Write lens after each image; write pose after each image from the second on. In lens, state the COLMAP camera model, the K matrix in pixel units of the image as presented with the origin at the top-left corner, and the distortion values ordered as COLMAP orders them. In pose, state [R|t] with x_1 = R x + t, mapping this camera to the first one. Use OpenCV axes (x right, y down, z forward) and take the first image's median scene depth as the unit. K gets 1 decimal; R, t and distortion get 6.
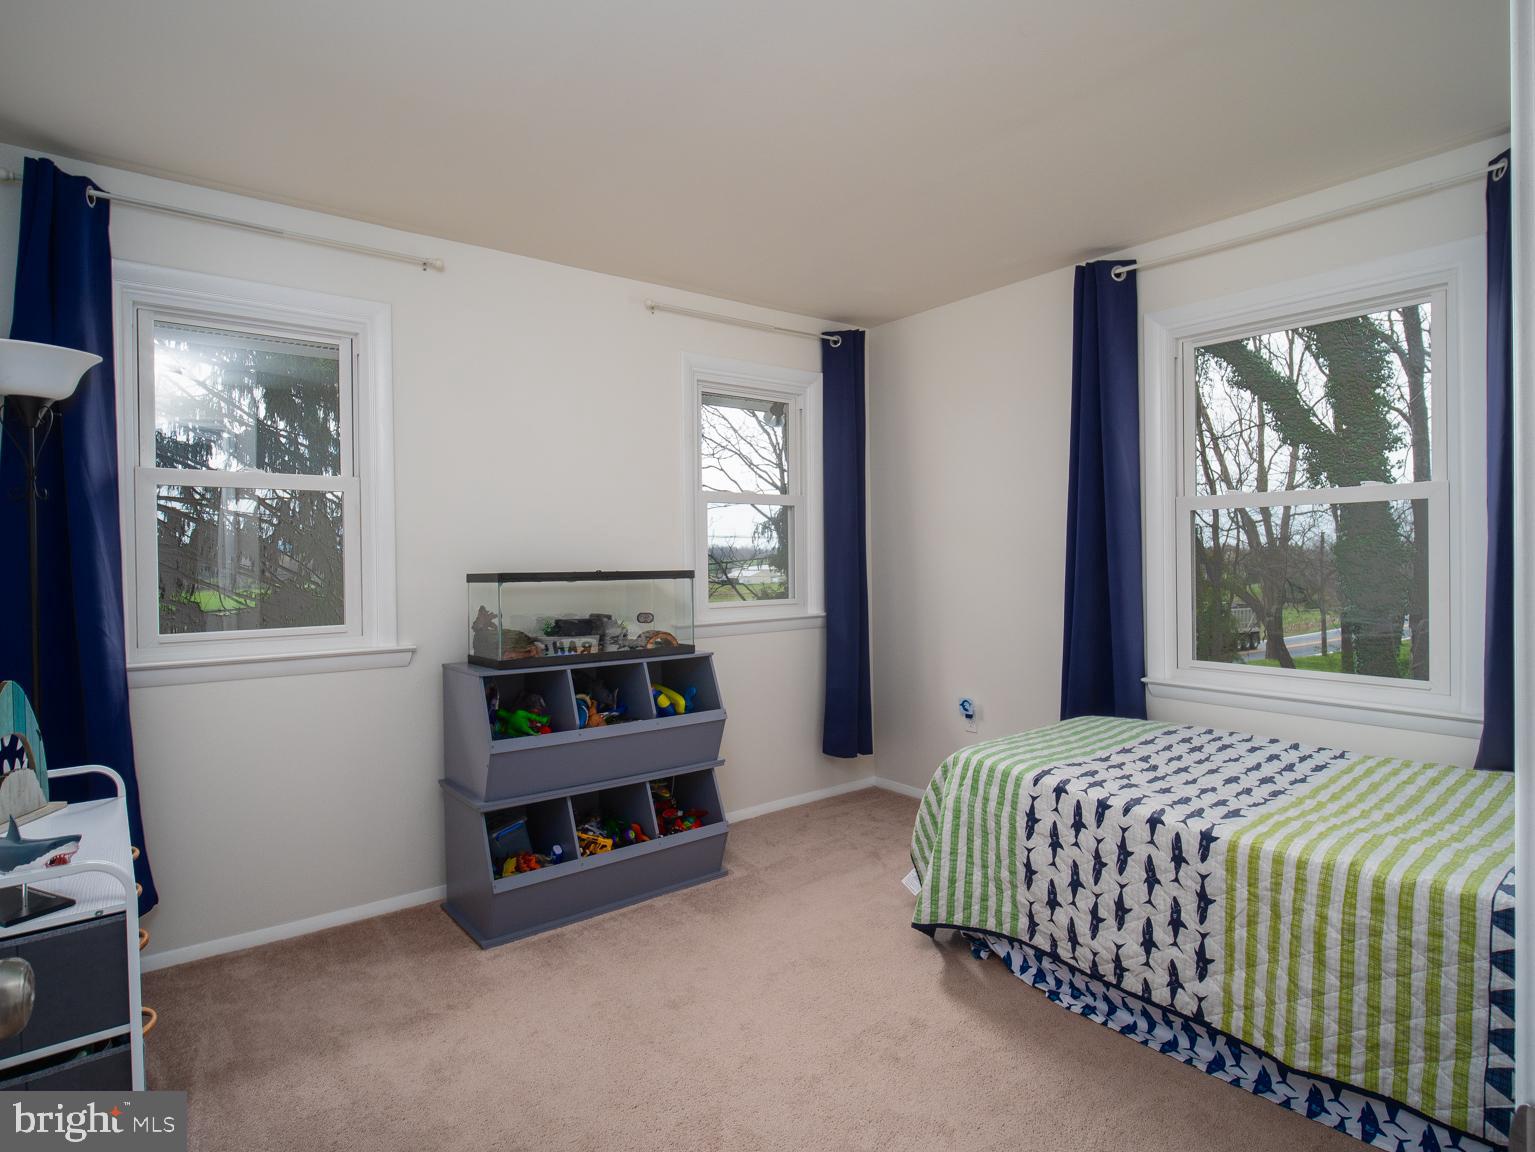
lens RADIAL K [[835.8, 0, 768.1], [0, 835.8, 575.6], [0, 0, 1]] dist [0.002408, -0.006684]
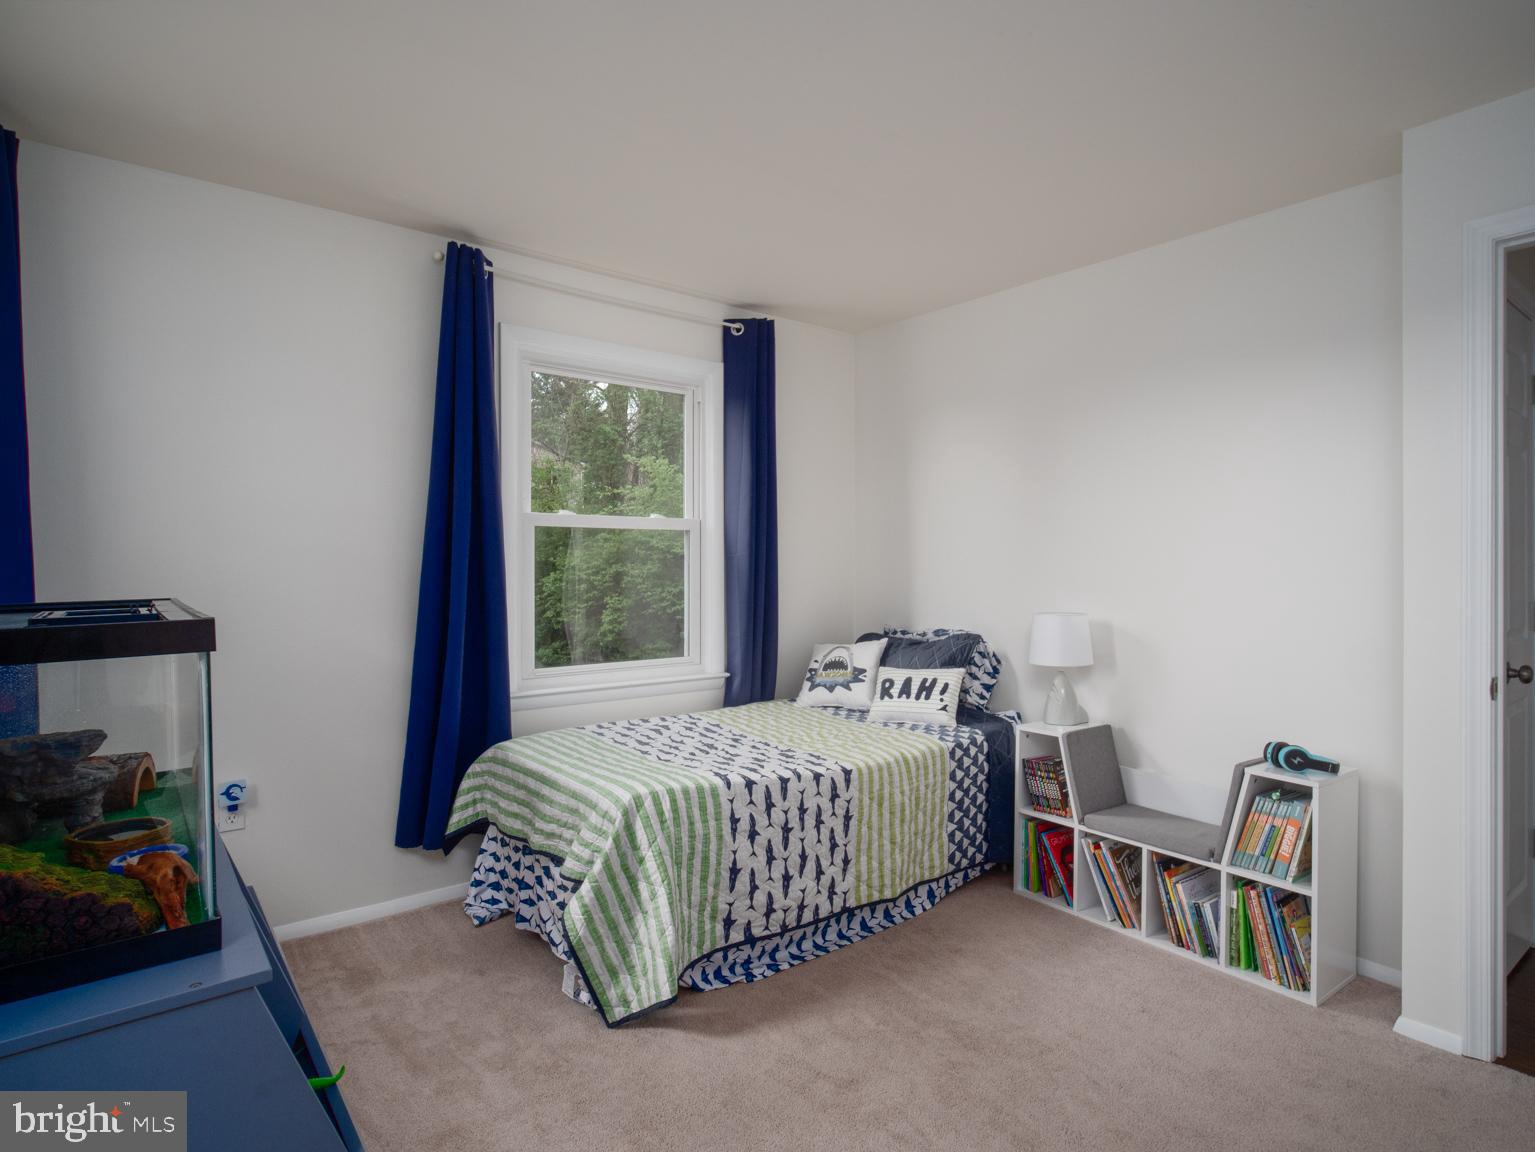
lens RADIAL K [[835.8, 0, 767.6], [0, 835.8, 569.4], [0, 0, 1]] dist [0.002408, -0.006684]
pose [[-0.005179, 0.003443, 0.999981, -0.785400], [0.023740, 0.999713, -0.003319, -0.019146], [-0.999705, 0.023722, -0.005259, 1.035722]]
